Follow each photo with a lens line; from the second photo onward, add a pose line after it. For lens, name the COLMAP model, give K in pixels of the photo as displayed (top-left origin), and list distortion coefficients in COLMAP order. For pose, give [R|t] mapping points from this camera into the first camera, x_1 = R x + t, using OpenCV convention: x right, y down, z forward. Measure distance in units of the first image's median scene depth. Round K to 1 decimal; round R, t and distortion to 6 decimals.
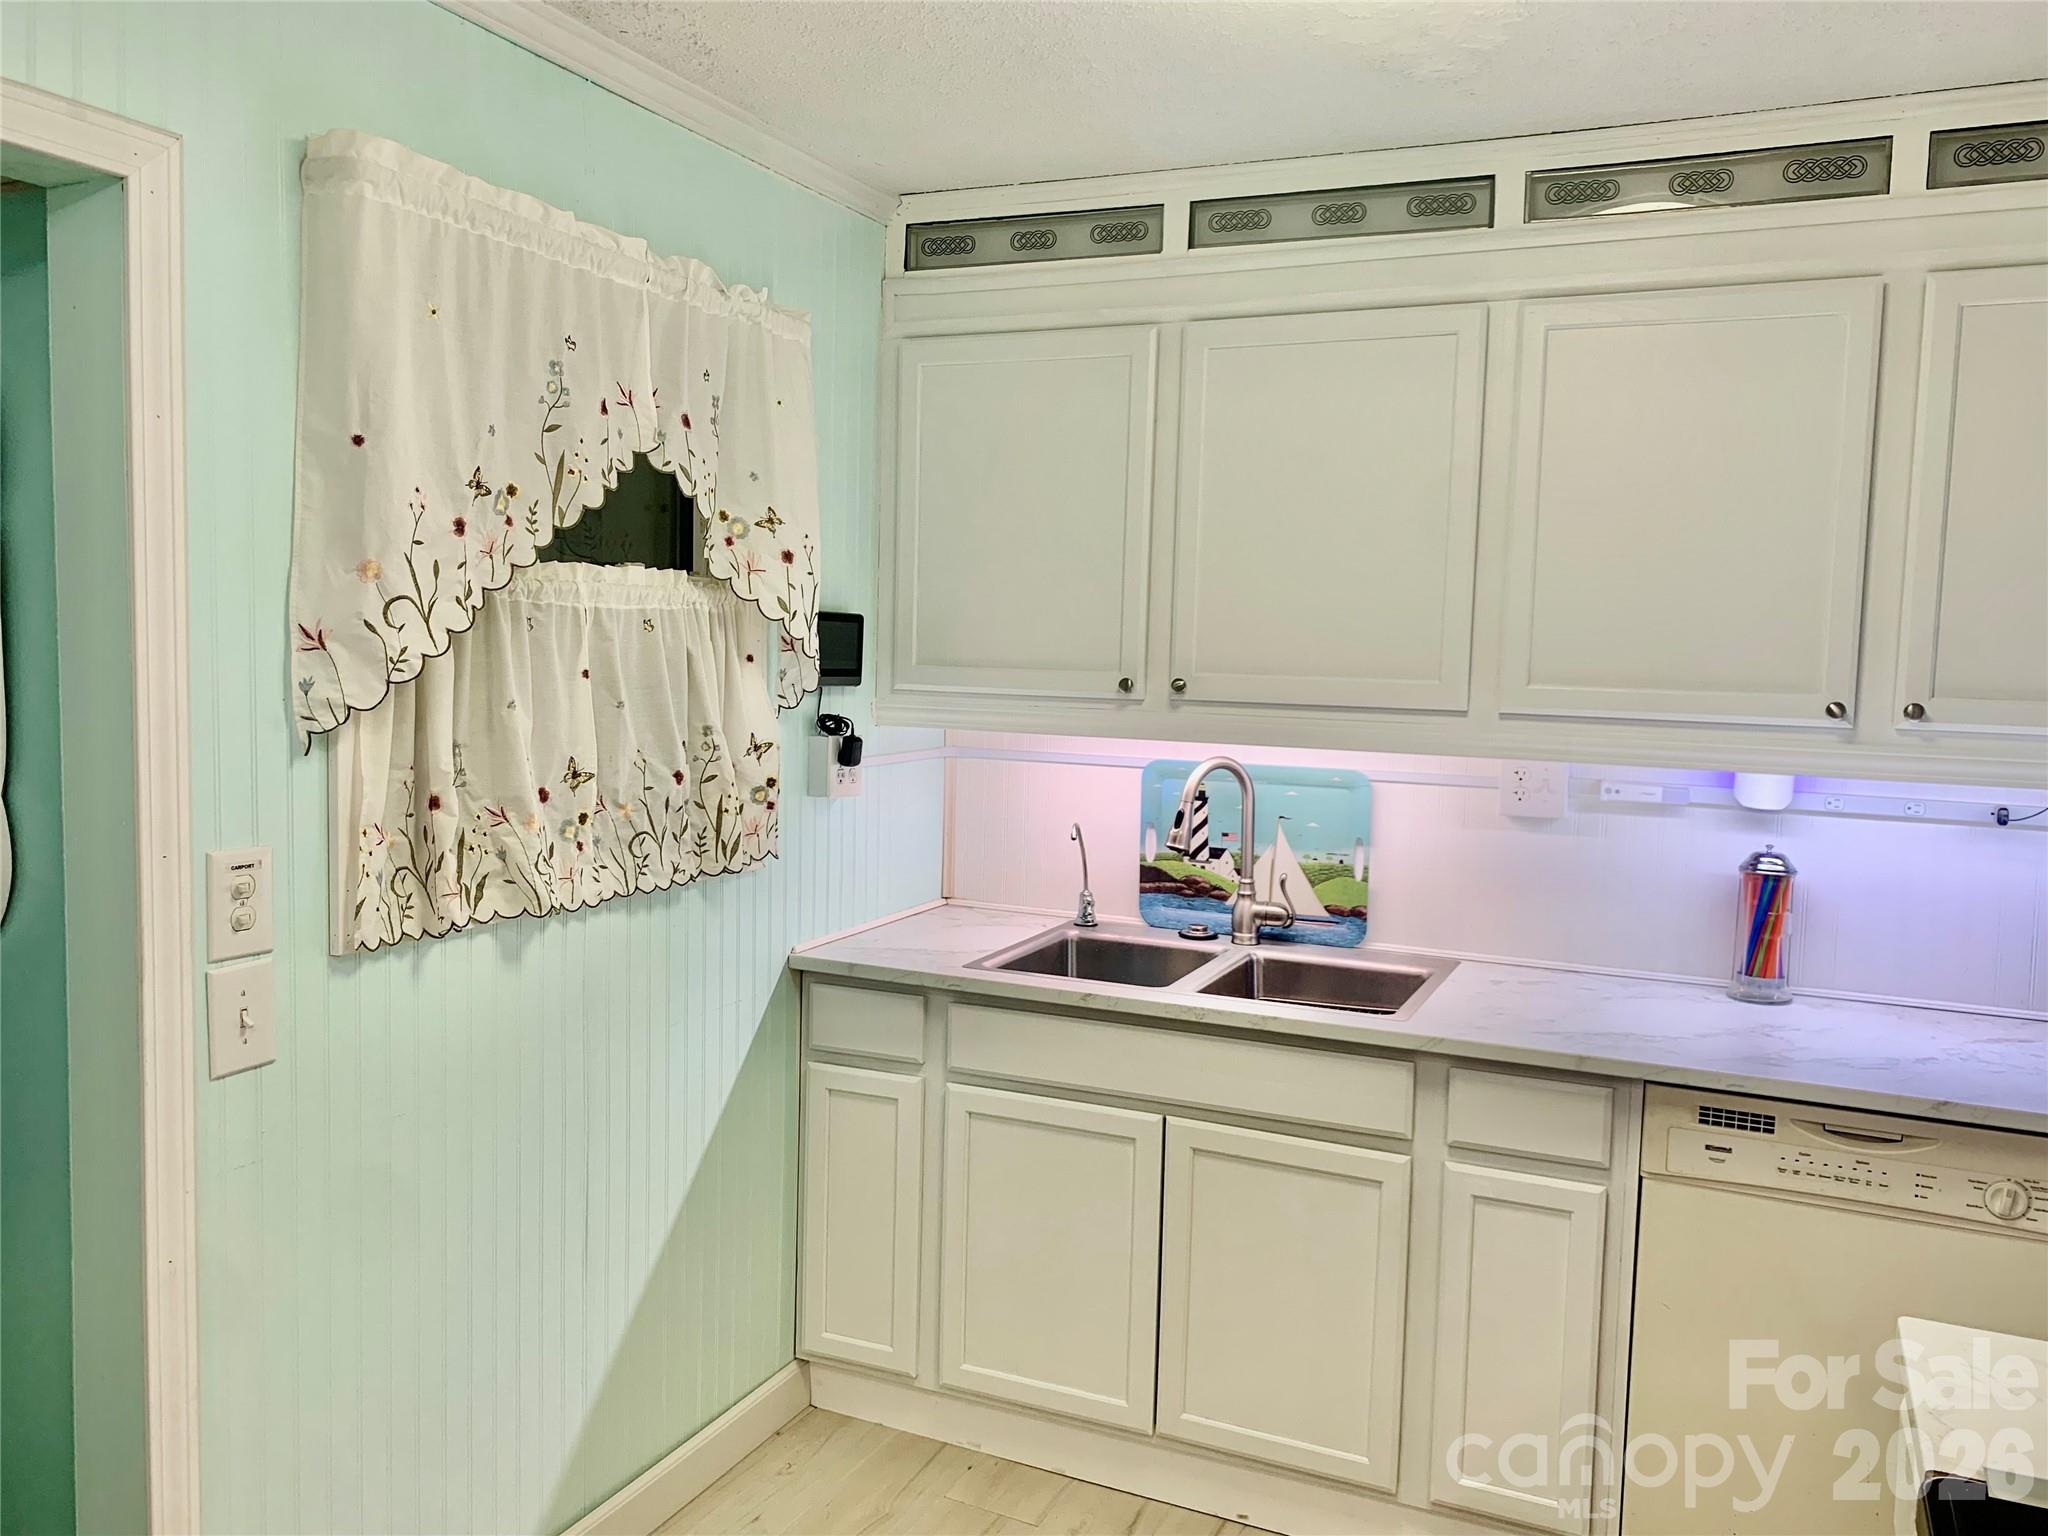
lens RADIAL K [[1582.3, 0, 1024.0], [0, 1582.3, 768.0], [0, 0, 1]] dist [0.086833, -0.140666]
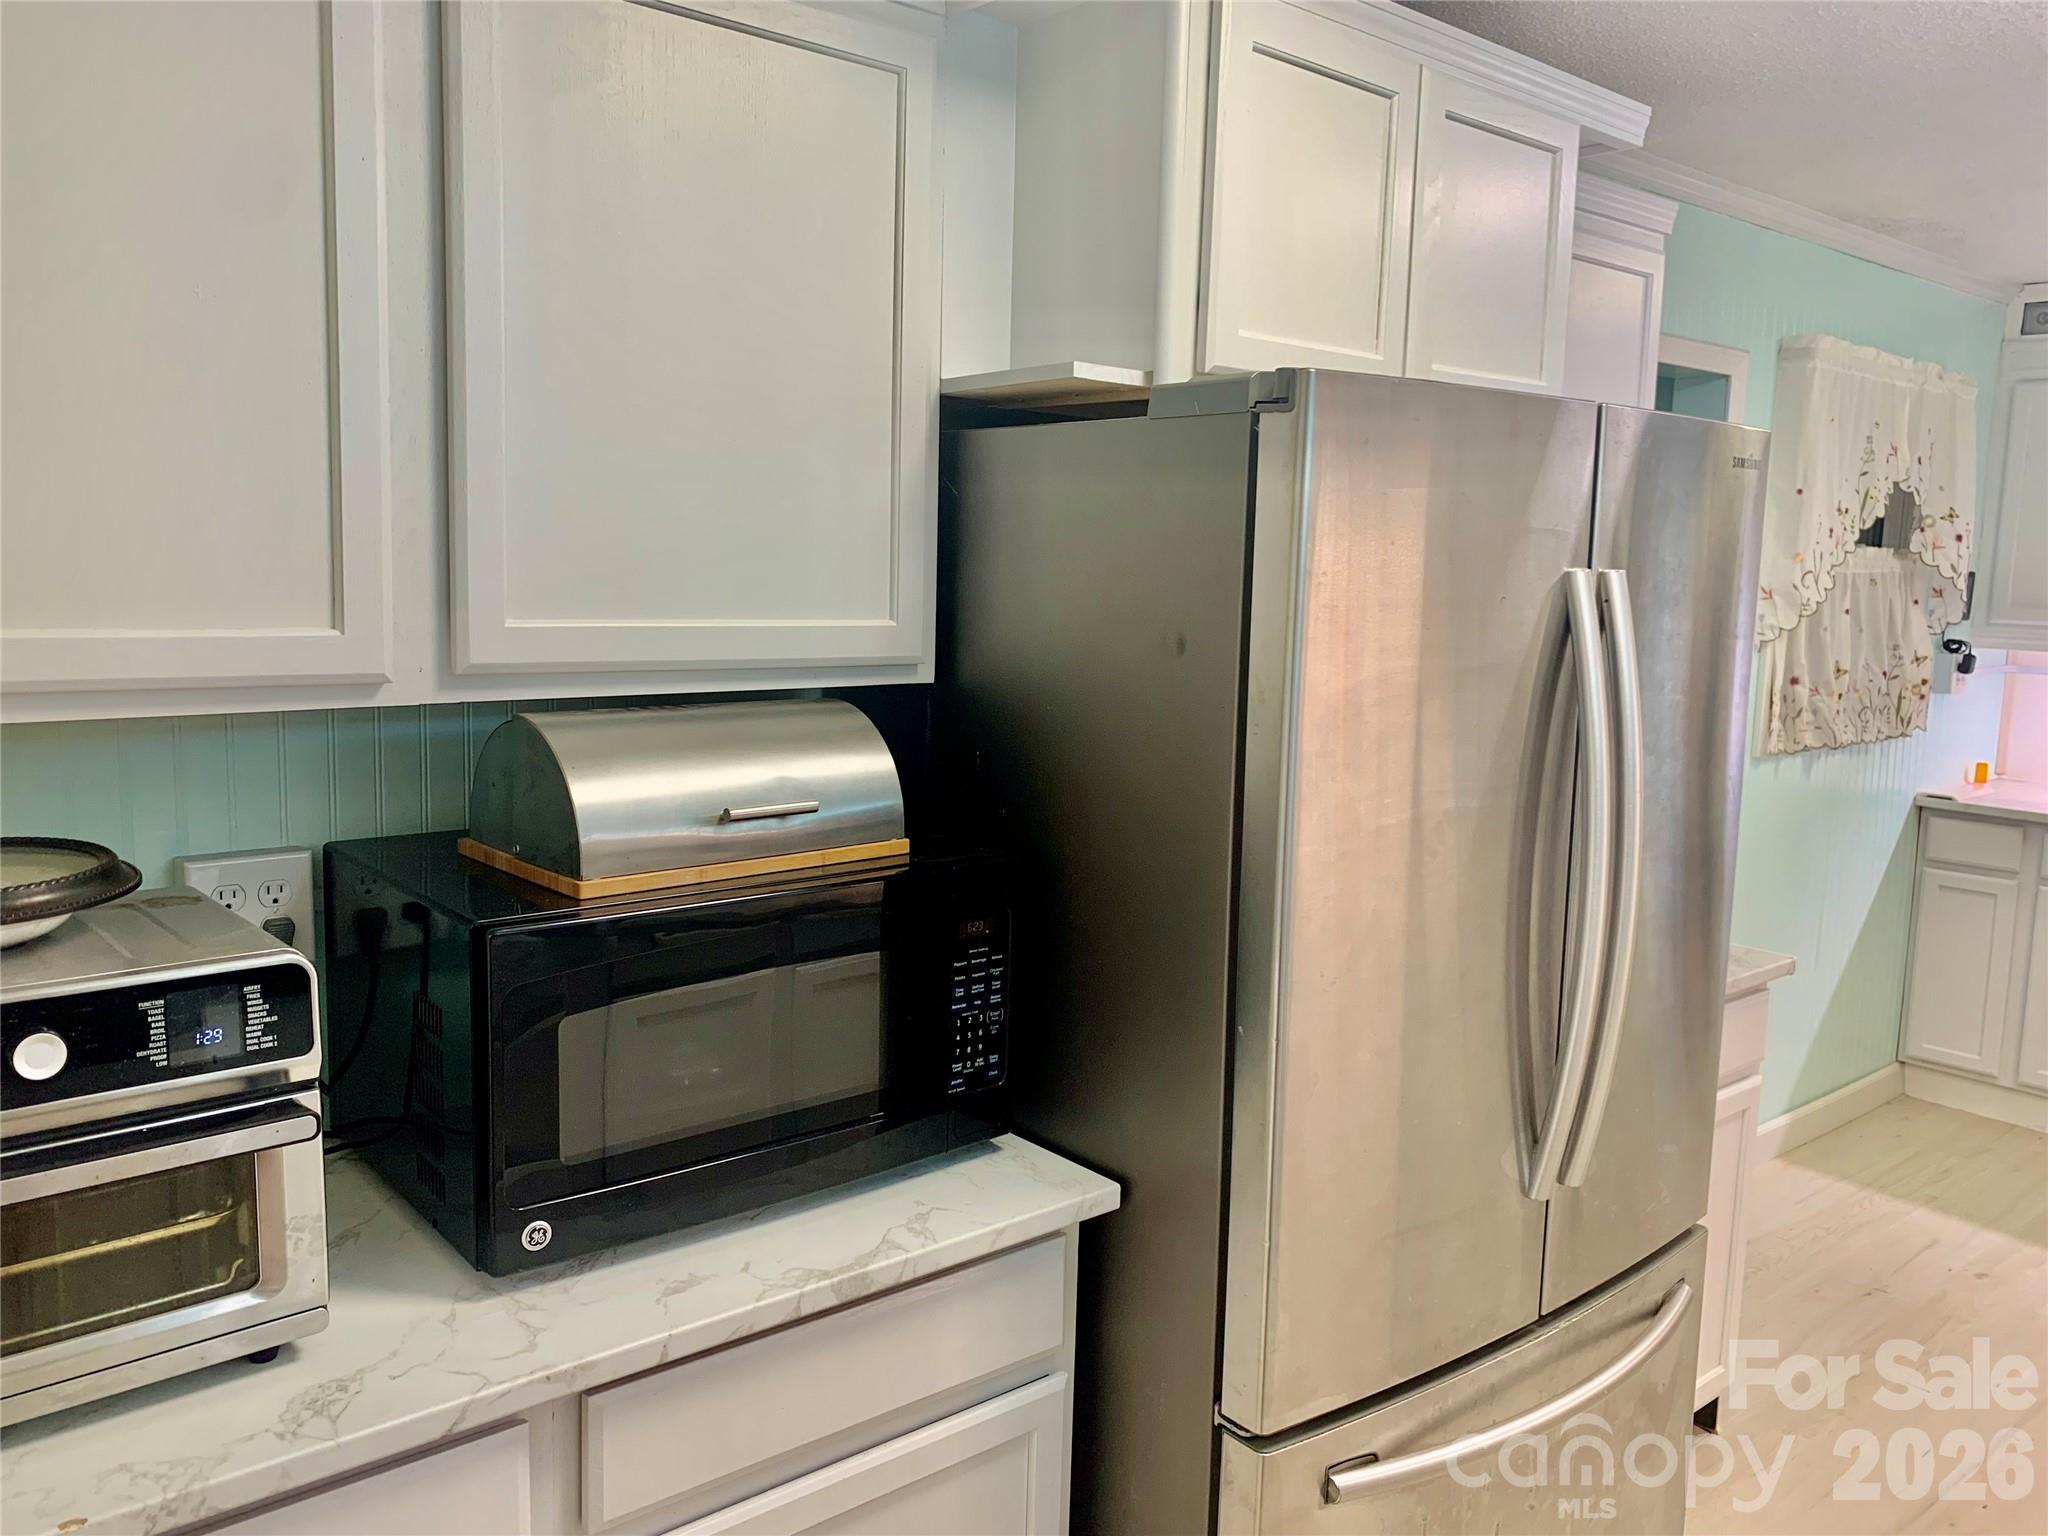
lens RADIAL K [[1576.9, 0, 1024.0], [0, 1576.9, 768.0], [0, 0, 1]] dist [0.005211, 0.003983]
pose [[0.905257, 0.049866, -0.421928, -0.349986], [-0.032637, 0.998316, 0.047963, 0.055801], [0.423609, -0.029648, 0.905360, -0.914252]]
